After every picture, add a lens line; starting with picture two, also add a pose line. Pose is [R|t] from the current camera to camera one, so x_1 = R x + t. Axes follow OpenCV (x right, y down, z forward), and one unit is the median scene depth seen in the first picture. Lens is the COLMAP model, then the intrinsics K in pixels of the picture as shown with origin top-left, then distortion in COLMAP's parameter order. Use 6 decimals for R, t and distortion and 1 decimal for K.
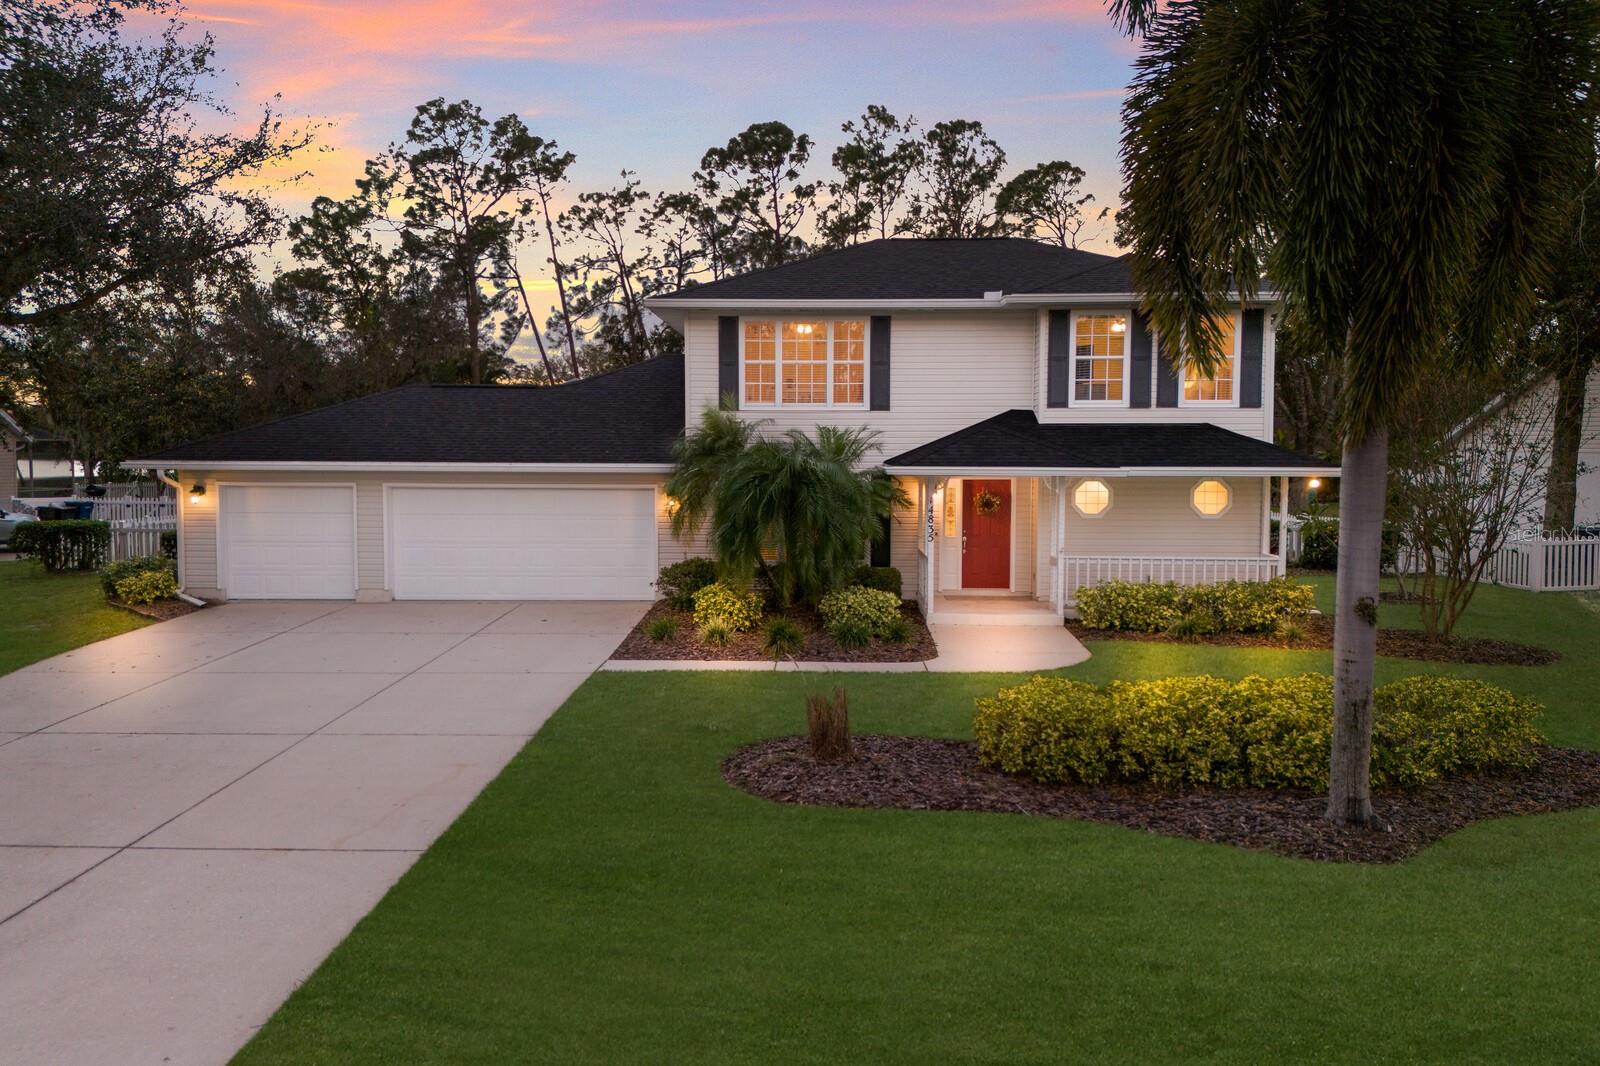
lens RADIAL K [[1116.3, 0, 800.0], [0, 1116.3, 533.0], [0, 0, 1]] dist [0.039730, -0.004080]
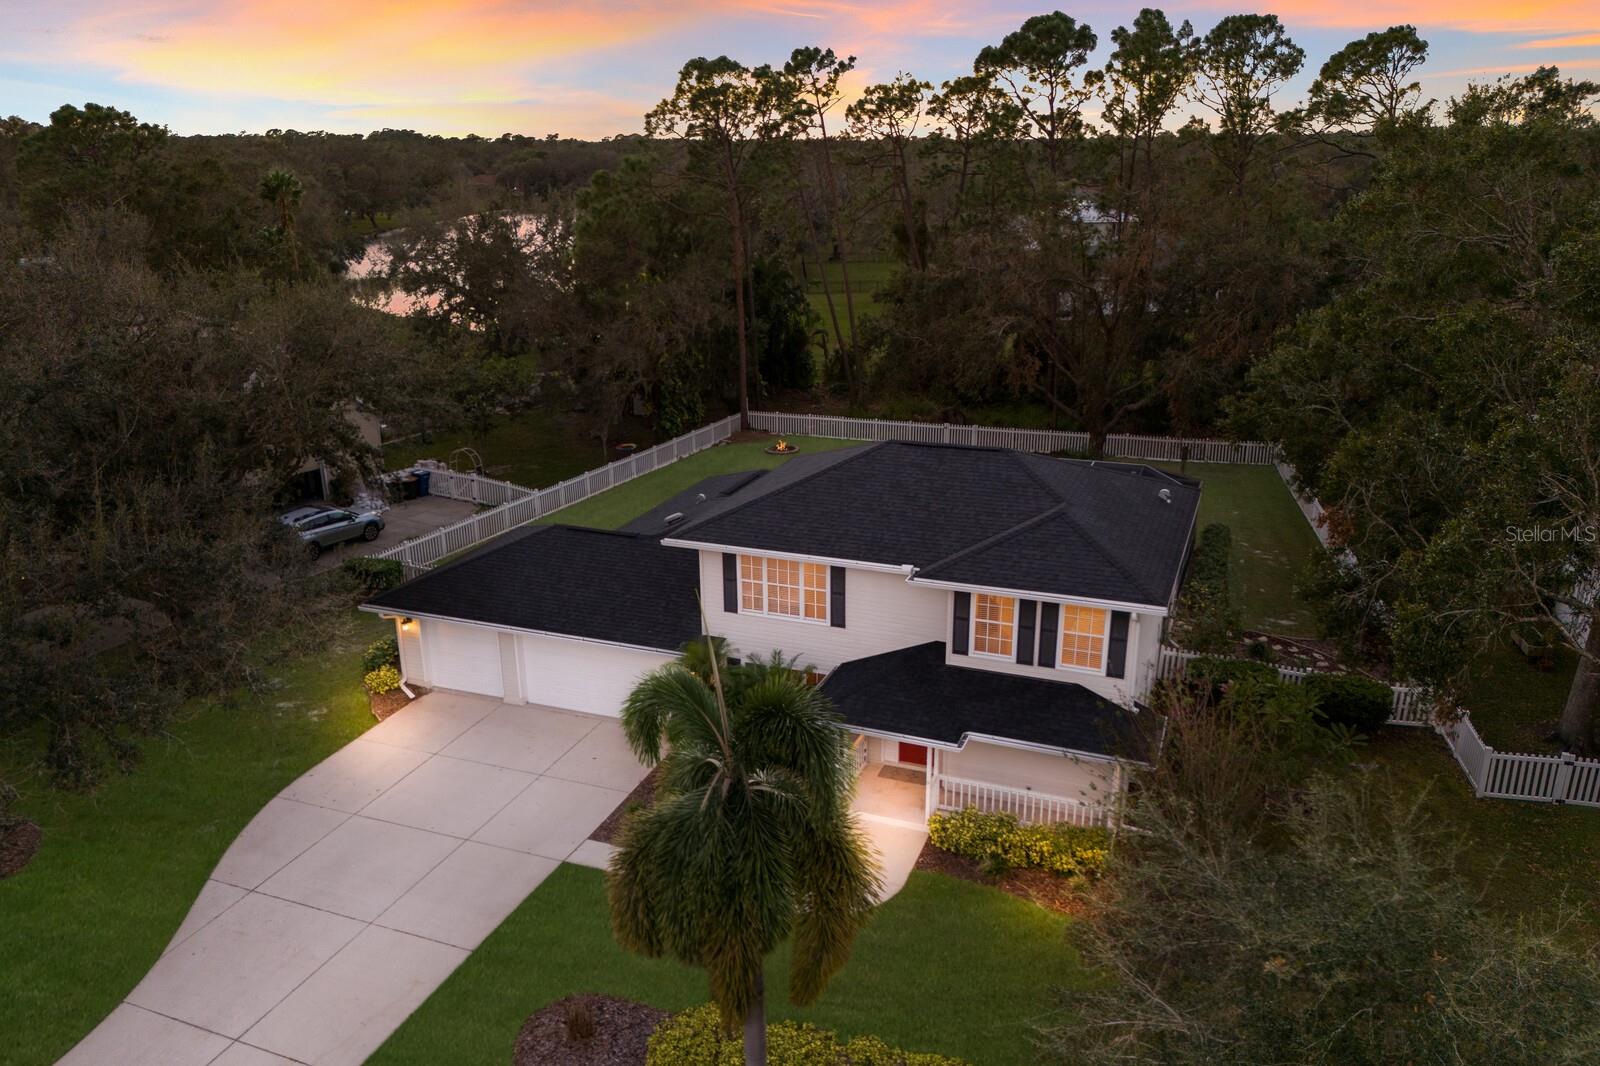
lens RADIAL K [[1118.9, 0, 791.2], [0, 1118.9, 606.4], [0, 0, 1]] dist [0.035957, -0.001295]
pose [[0.940969, 0.094713, -0.324971, 0.433920], [-0.007432, 0.965605, 0.259907, -0.464506], [0.338410, -0.242149, 0.909309, -0.166591]]
